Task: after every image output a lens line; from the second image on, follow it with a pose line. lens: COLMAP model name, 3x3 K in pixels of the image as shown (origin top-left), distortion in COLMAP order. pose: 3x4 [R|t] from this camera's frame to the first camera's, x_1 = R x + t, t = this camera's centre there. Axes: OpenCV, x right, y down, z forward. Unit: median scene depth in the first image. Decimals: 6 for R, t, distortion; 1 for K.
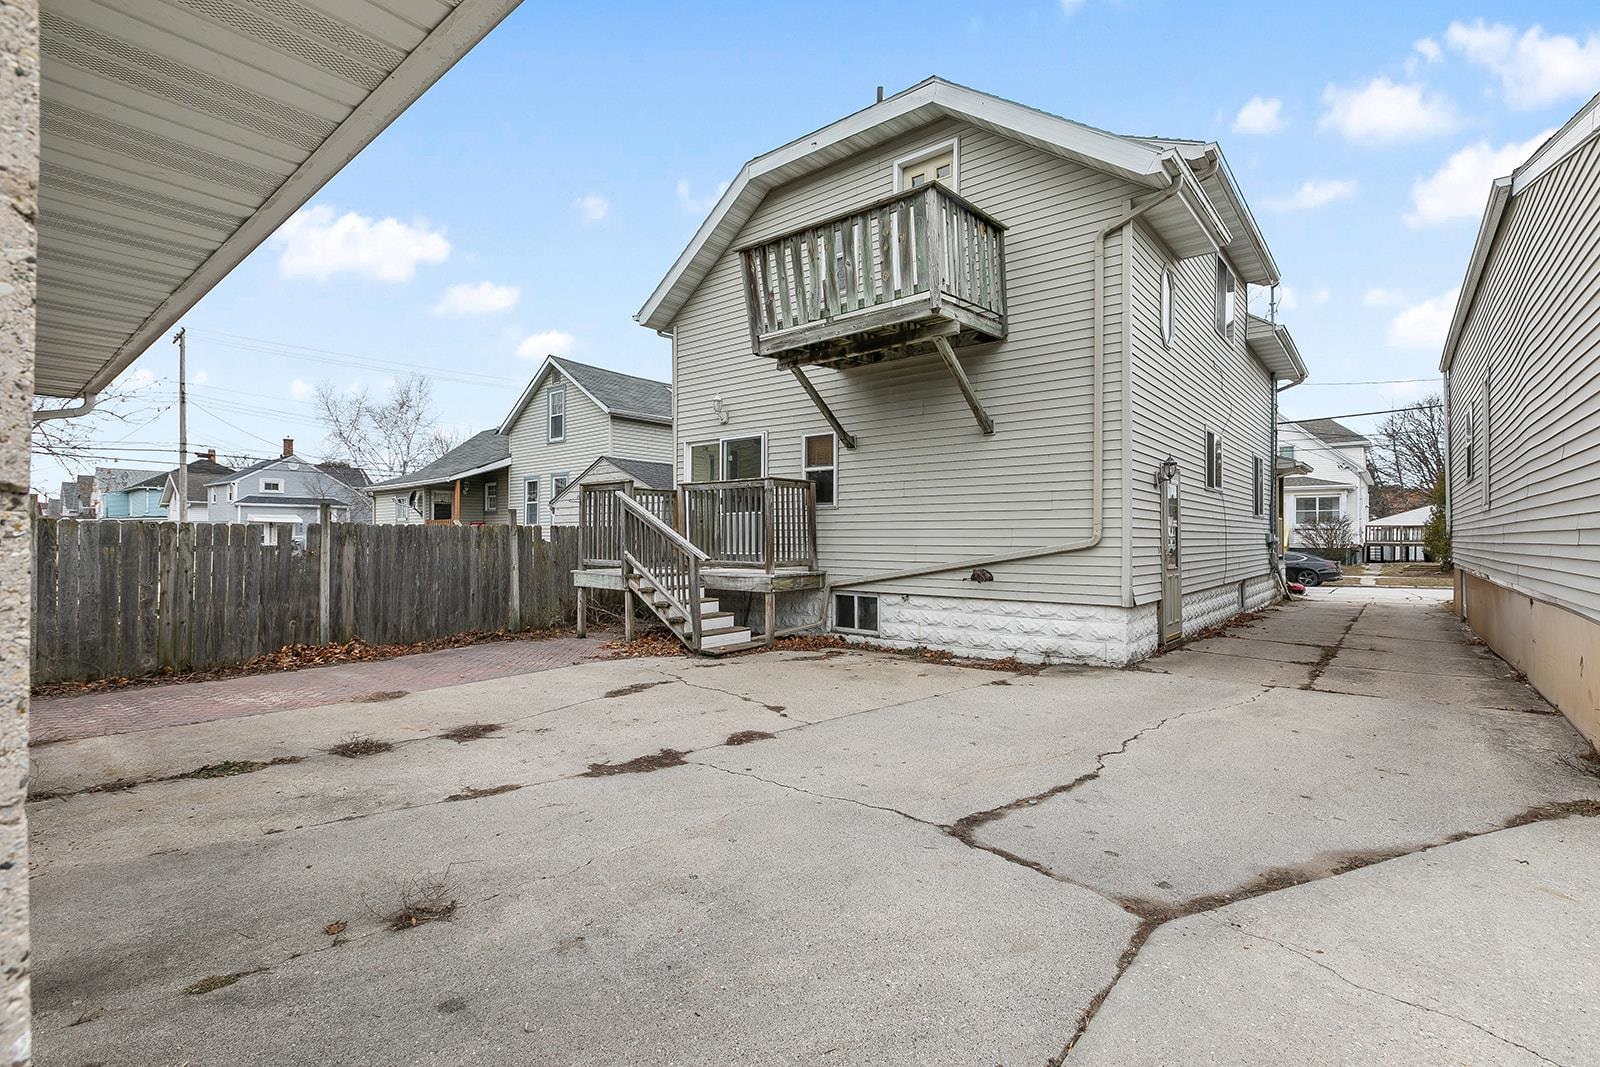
lens RADIAL K [[733.4, 0, 802.2], [0, 733.4, 533.8], [0, 0, 1]] dist [0.001461, -0.000394]
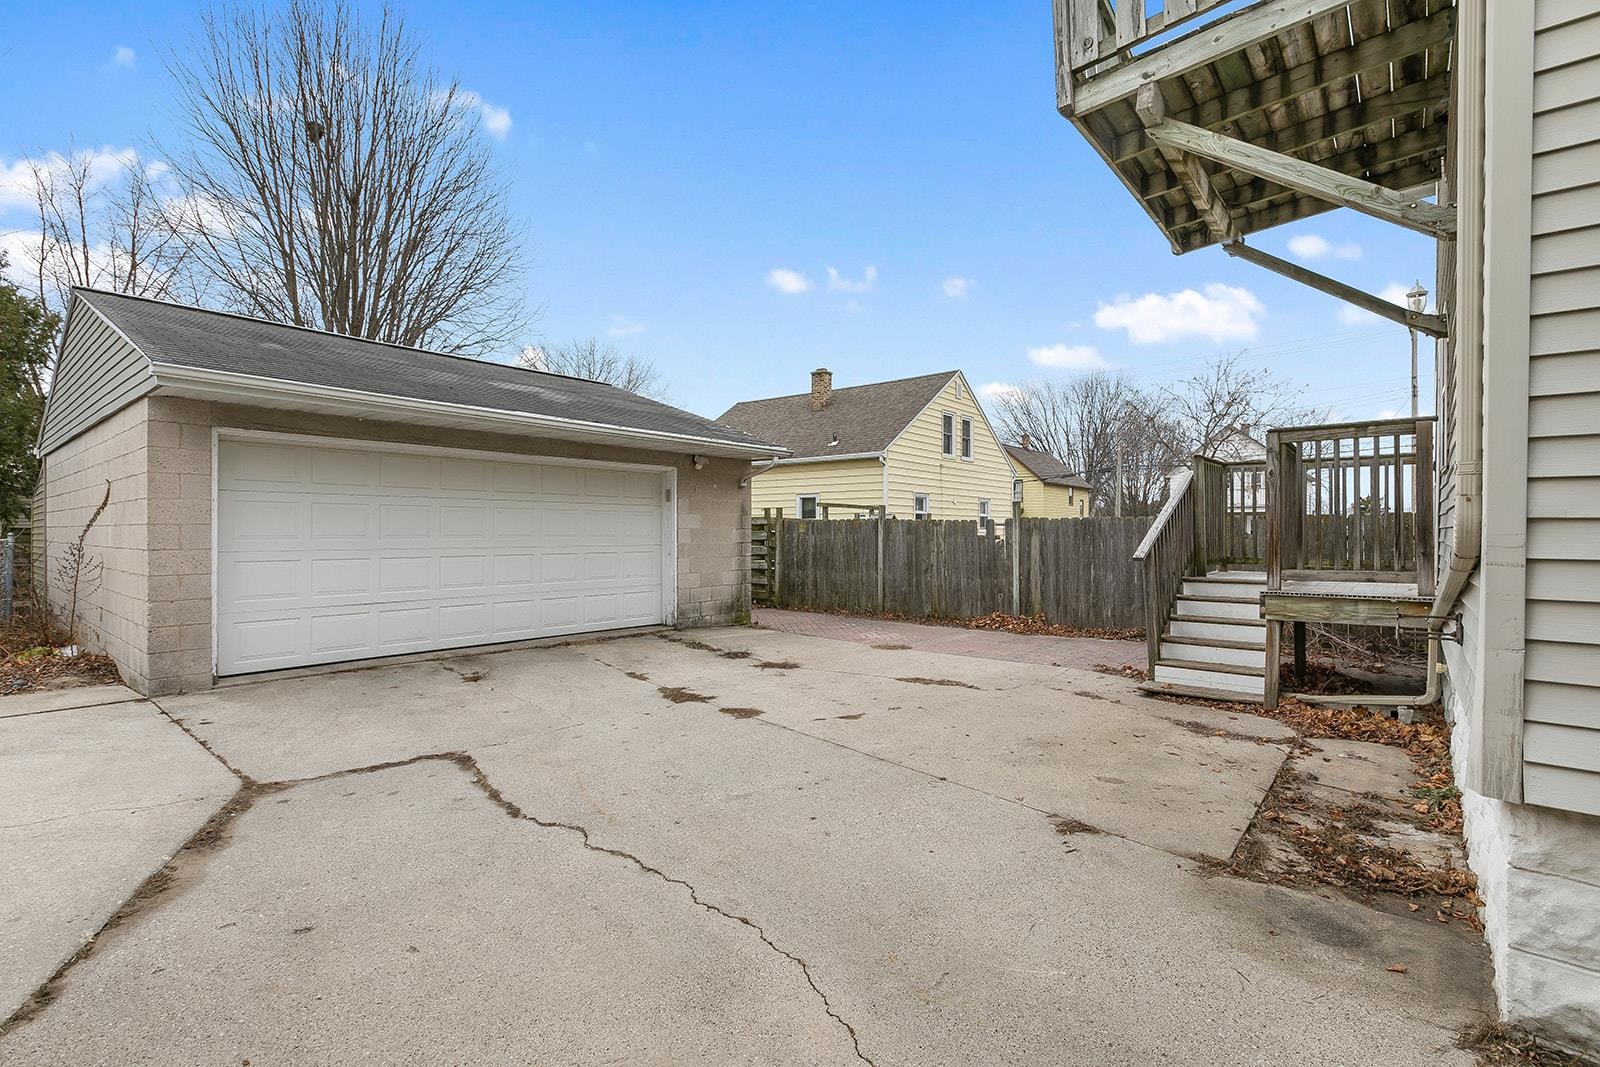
lens RADIAL K [[733.4, 0, 803.9], [0, 733.4, 531.8], [0, 0, 1]] dist [0.001461, -0.000394]
pose [[-0.006960, 0.001630, -0.999974, 1.255115], [0.002458, 0.999996, 0.001613, 0.011808], [0.999973, -0.002447, -0.006964, 1.368307]]
